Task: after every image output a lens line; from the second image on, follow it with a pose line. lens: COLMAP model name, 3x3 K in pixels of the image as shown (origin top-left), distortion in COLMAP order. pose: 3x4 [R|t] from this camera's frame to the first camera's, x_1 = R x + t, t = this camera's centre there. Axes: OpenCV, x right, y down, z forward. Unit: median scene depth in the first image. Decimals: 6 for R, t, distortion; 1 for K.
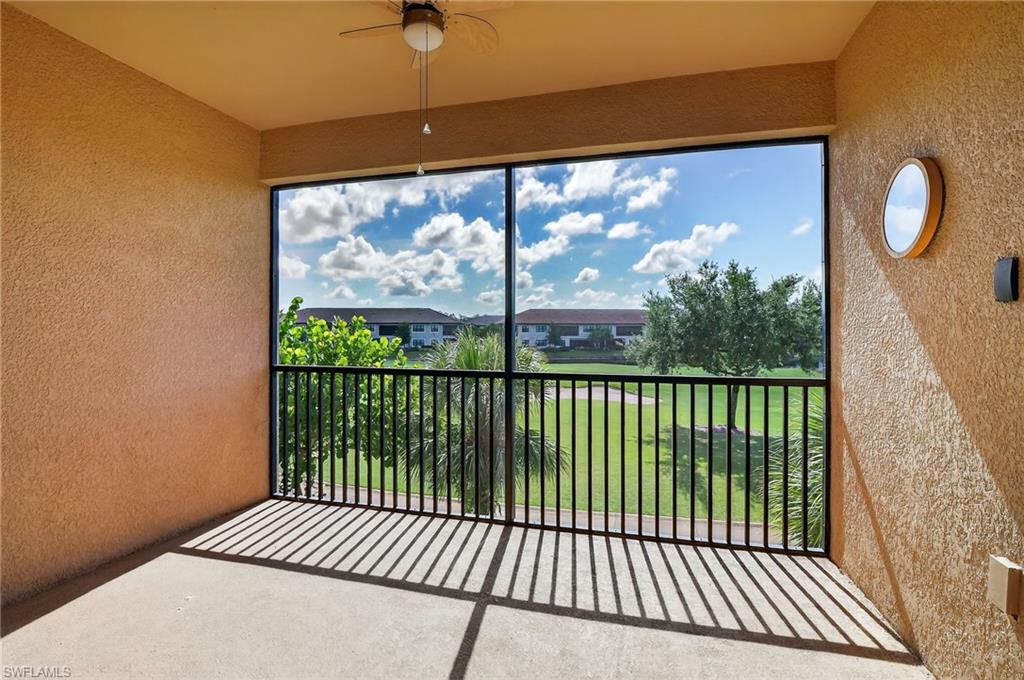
lens RADIAL K [[493.1, 0, 504.1], [0, 493.1, 336.8], [0, 0, 1]] dist [-0.008826, -0.006448]
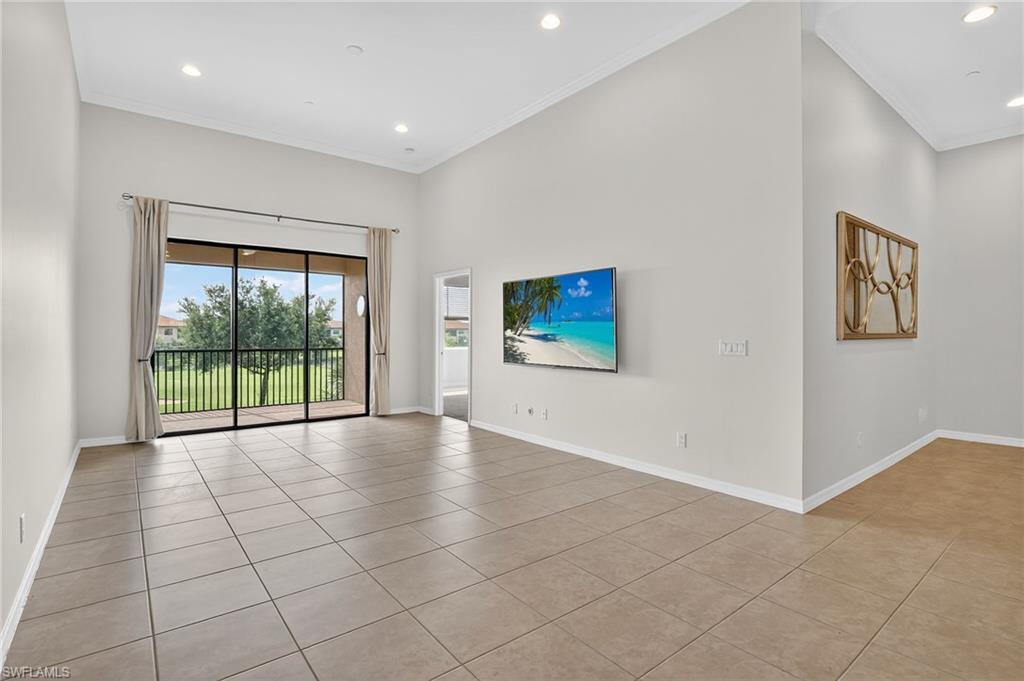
lens RADIAL K [[493.1, 0, 508.0], [0, 493.1, 334.9], [0, 0, 1]] dist [-0.008826, -0.006448]
pose [[0.590915, -0.005117, 0.806718, -0.185555], [0.012222, 0.999922, -0.002610, 0.001910], [-0.806641, 0.011402, 0.590931, -0.254396]]
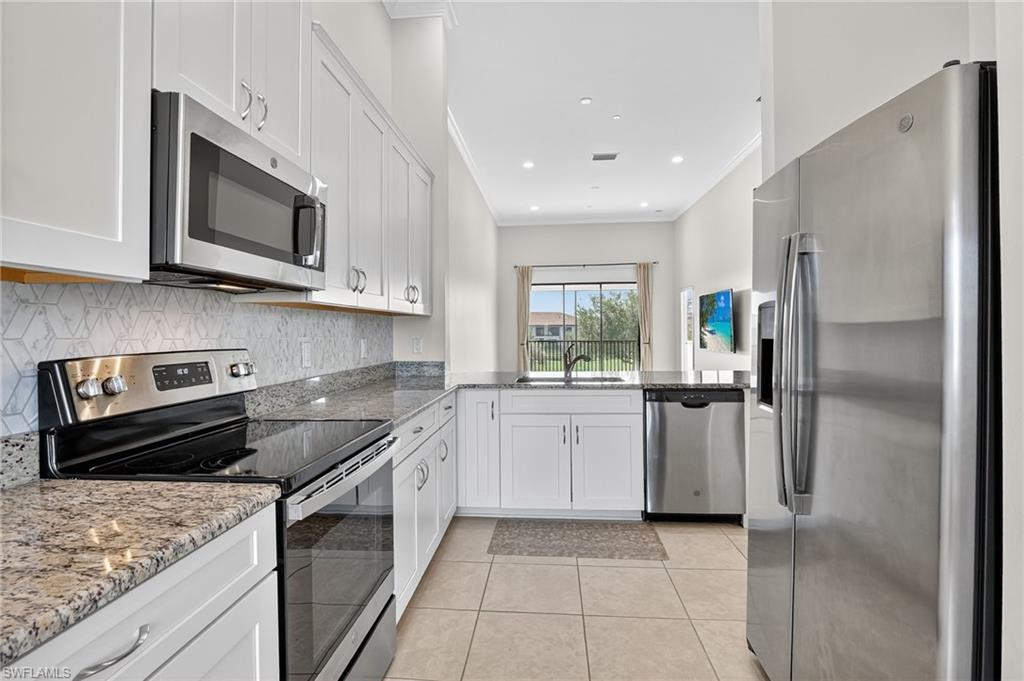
lens RADIAL K [[493.1, 0, 511.8], [0, 493.1, 335.5], [0, 0, 1]] dist [-0.008826, -0.006448]
pose [[0.982040, -0.014081, 0.188147, -0.203470], [0.015163, 0.999876, -0.004311, 0.004720], [-0.188063, 0.007087, 0.982131, -0.465783]]
